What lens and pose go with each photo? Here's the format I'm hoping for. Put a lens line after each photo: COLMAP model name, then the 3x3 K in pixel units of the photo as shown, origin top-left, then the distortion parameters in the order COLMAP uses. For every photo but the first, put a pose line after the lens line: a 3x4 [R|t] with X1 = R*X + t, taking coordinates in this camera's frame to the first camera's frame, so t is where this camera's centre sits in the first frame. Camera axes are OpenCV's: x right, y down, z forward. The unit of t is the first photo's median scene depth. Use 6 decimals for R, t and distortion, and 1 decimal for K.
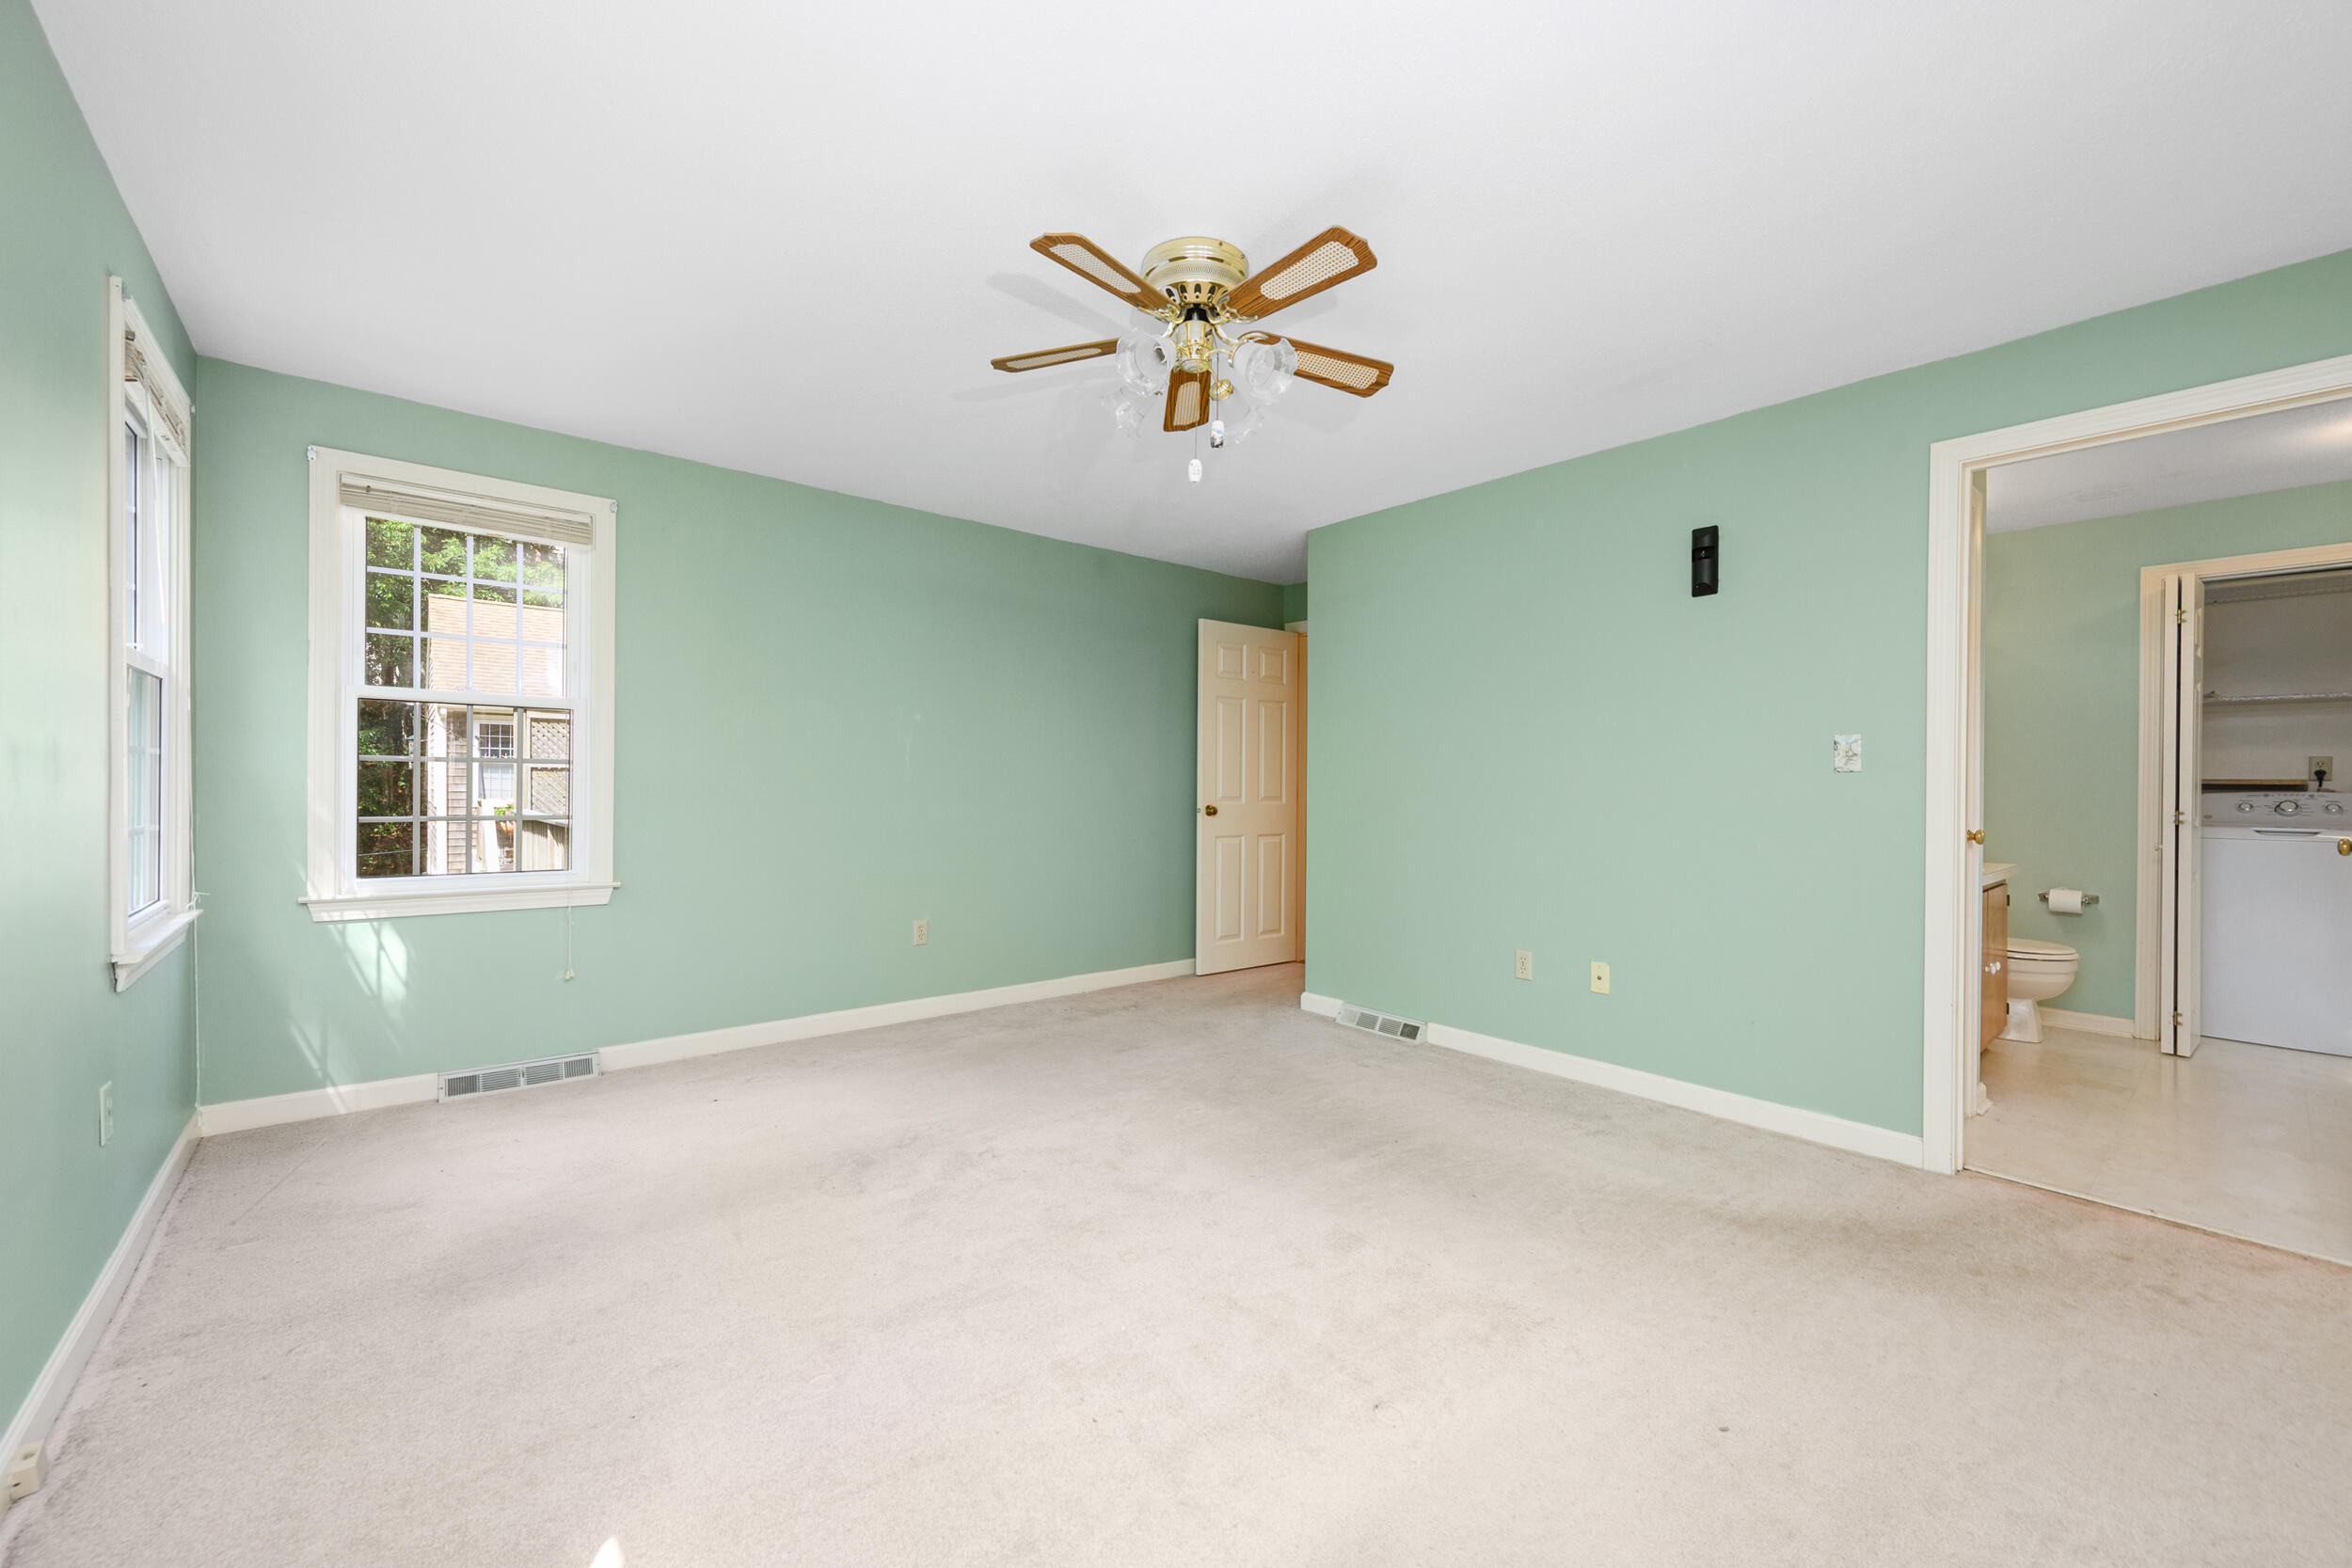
lens RADIAL K [[965.4, 0, 1176.0], [0, 965.4, 784.0], [0, 0, 1]] dist [0.024371, 0.000181]
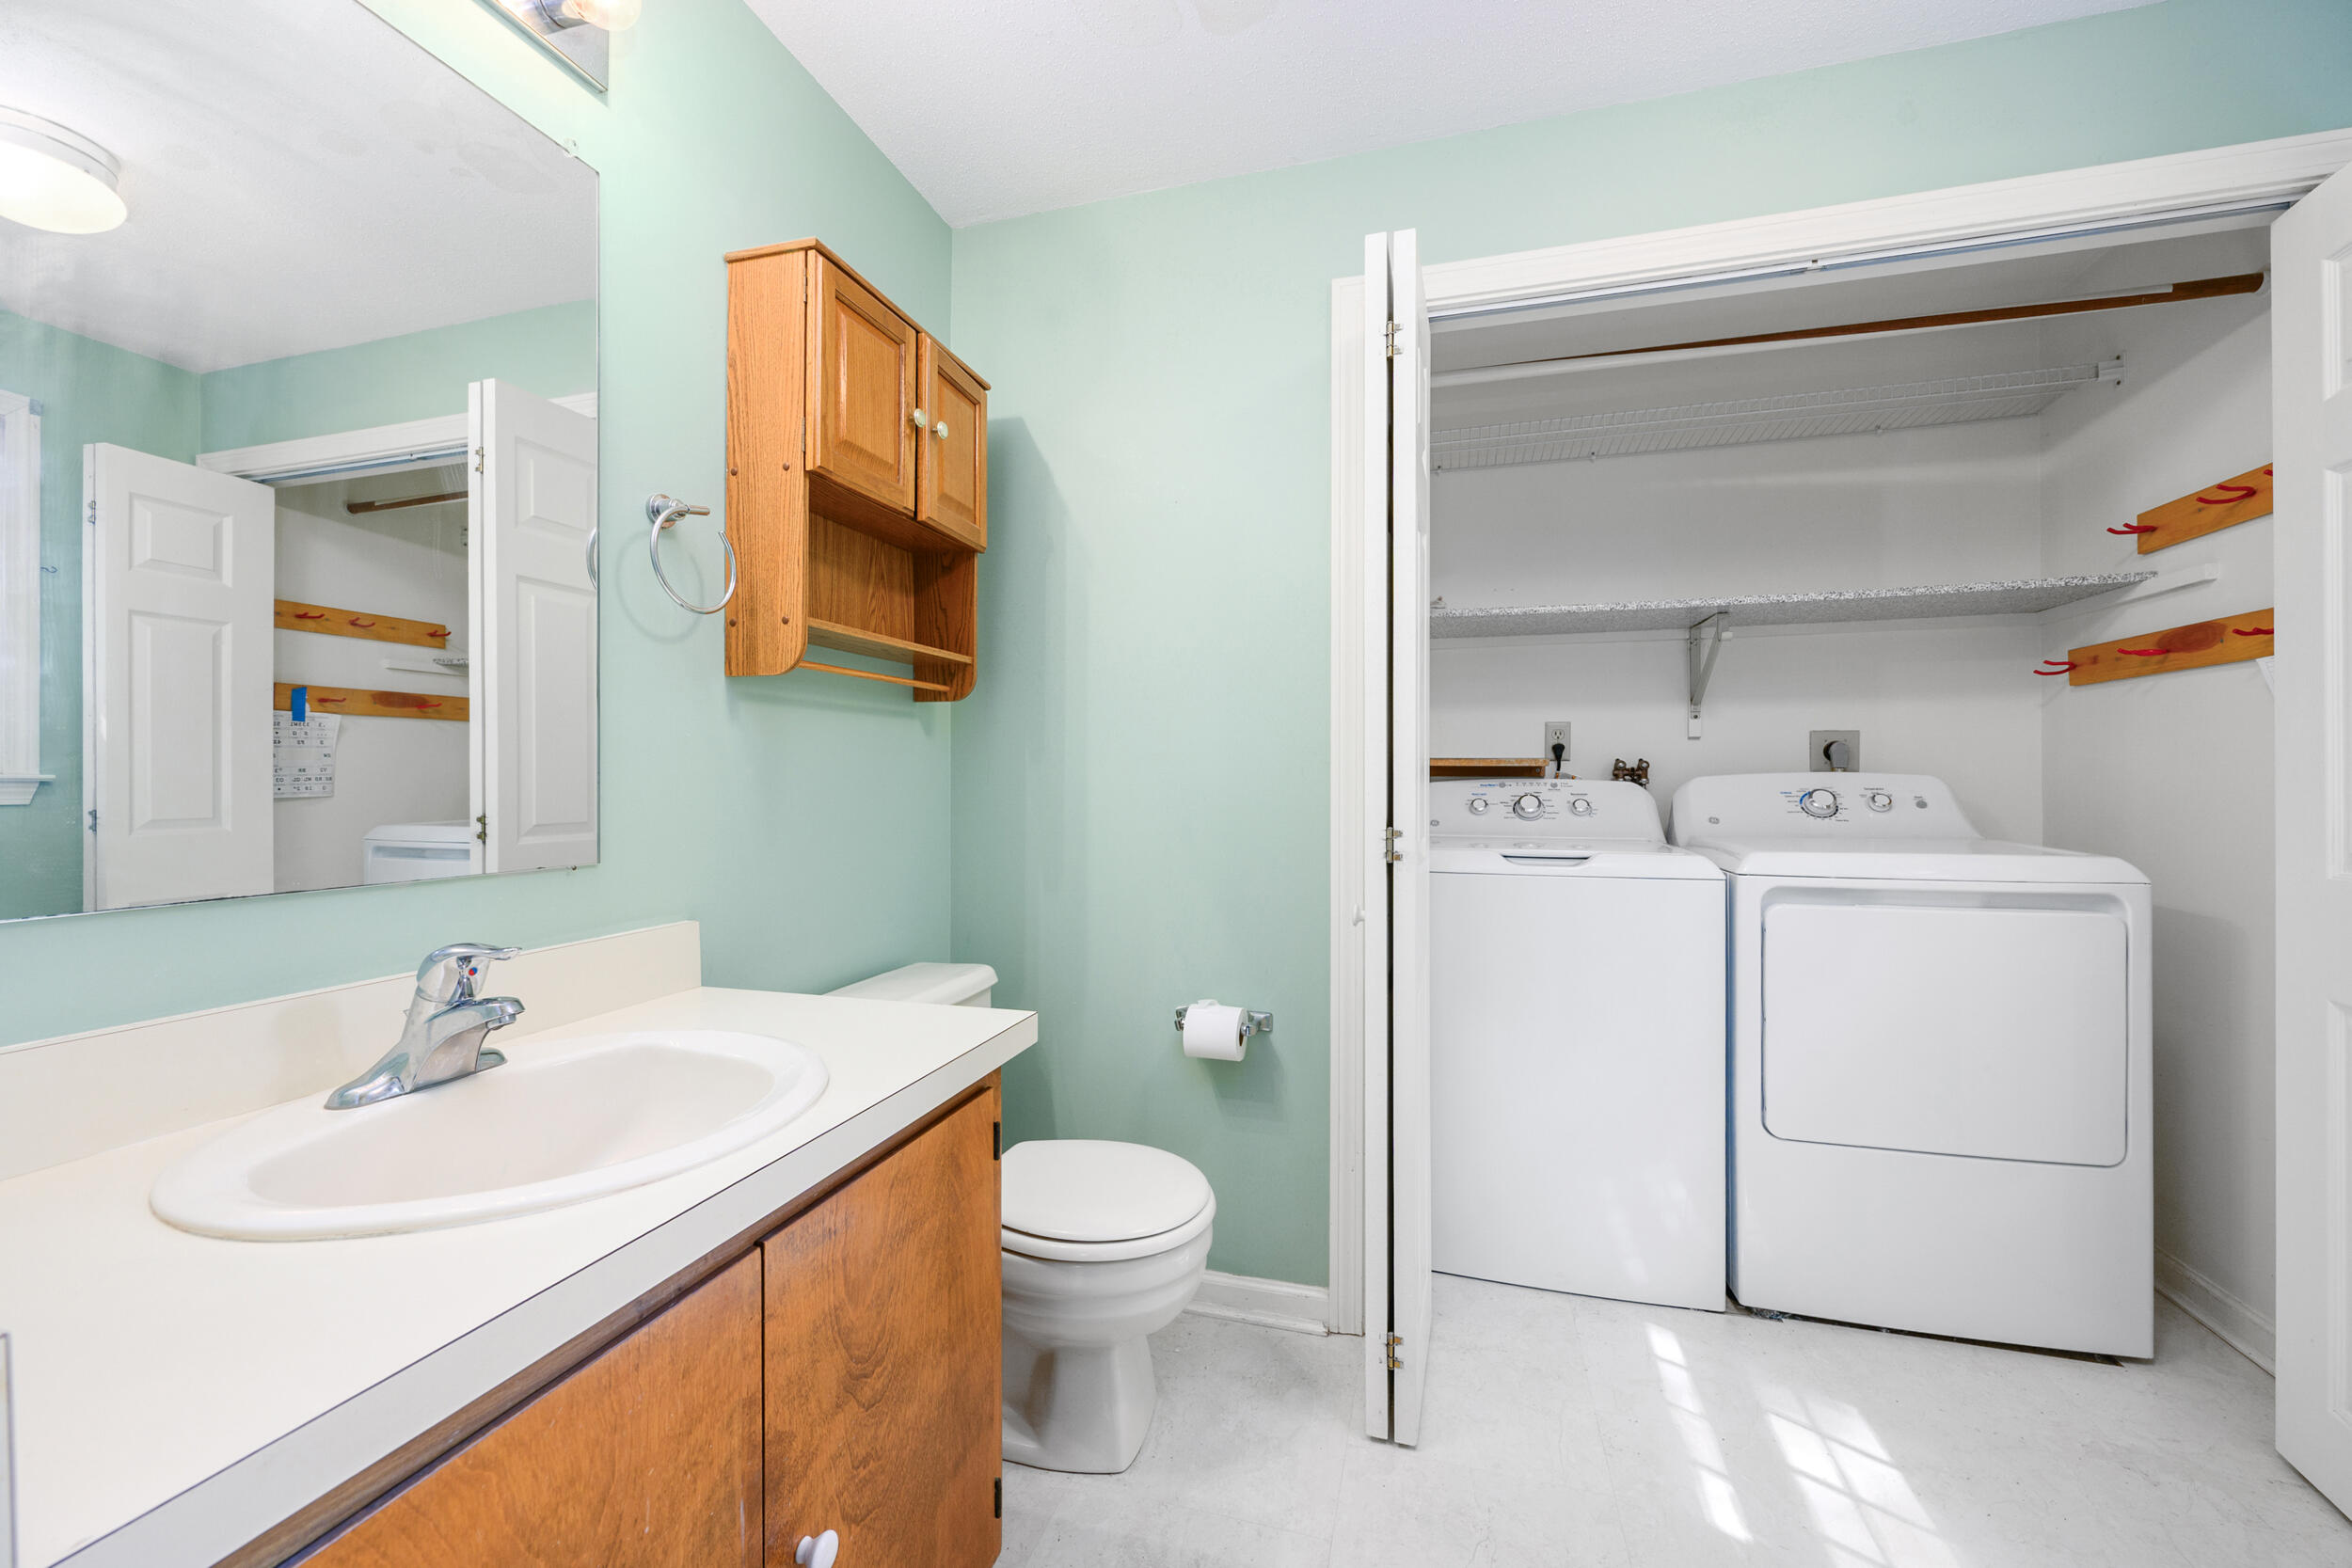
lens RADIAL K [[965.4, 0, 1176.0], [0, 965.4, 784.0], [0, 0, 1]] dist [0.024371, 0.000181]
pose [[0.853011, -0.011499, 0.521767, 0.660517], [0.009092, 0.999933, 0.007174, 0.005169], [-0.521814, -0.001375, 0.853058, 0.640471]]
